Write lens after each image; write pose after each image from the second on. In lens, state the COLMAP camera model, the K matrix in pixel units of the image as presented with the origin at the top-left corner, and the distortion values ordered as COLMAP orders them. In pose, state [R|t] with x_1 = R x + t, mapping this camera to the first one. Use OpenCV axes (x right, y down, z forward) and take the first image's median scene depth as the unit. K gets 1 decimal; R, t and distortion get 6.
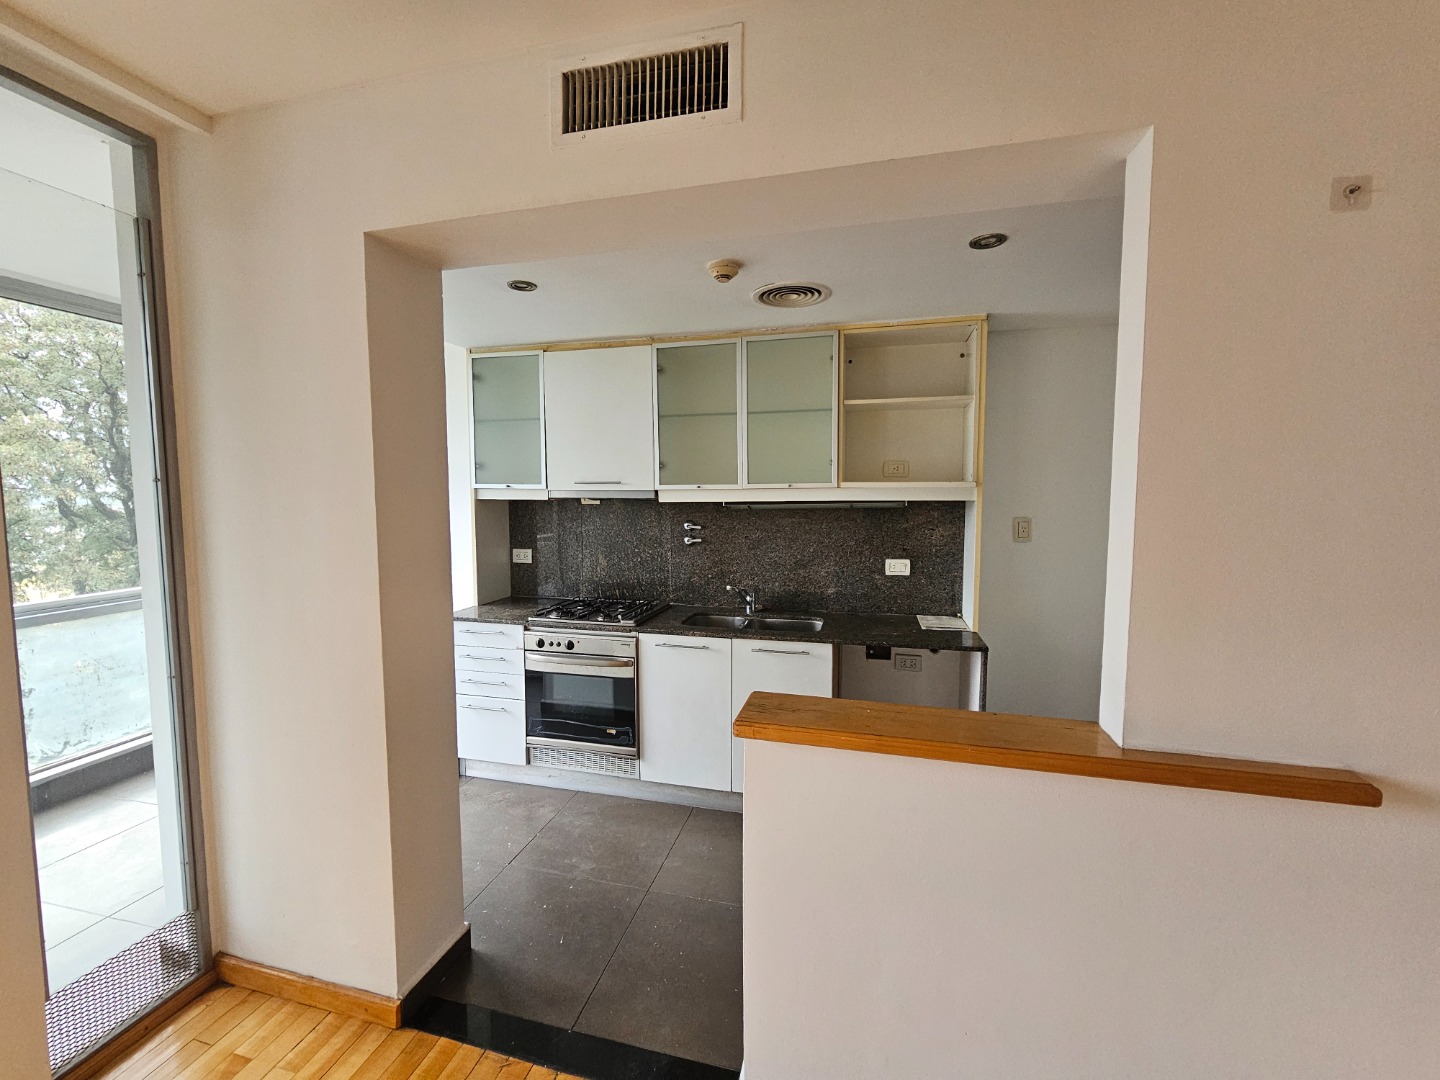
lens RADIAL K [[591.1, 0, 715.5], [0, 591.1, 542.5], [0, 0, 1]] dist [0.000798, -0.001350]
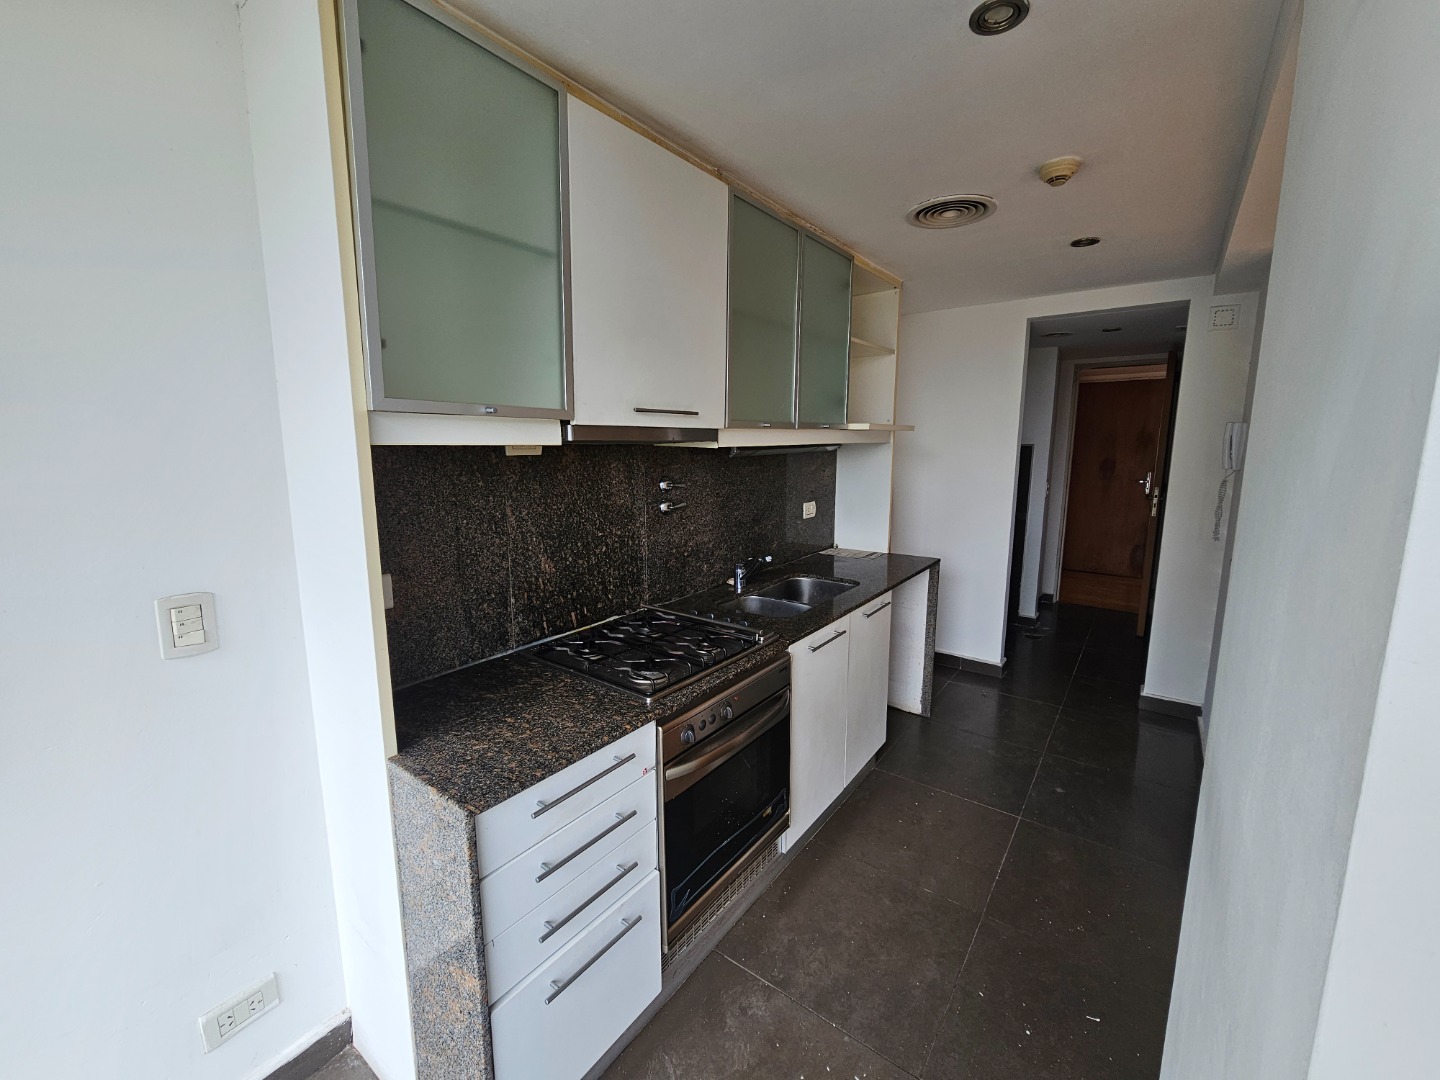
lens RADIAL K [[591.1, 0, 709.8], [0, 591.1, 546.0], [0, 0, 1]] dist [0.000798, -0.001350]
pose [[0.379762, -0.159528, 0.911225, -0.700466], [0.079952, 0.986993, 0.139472, -0.053444], [-0.921623, 0.019888, 0.387577, 0.769916]]
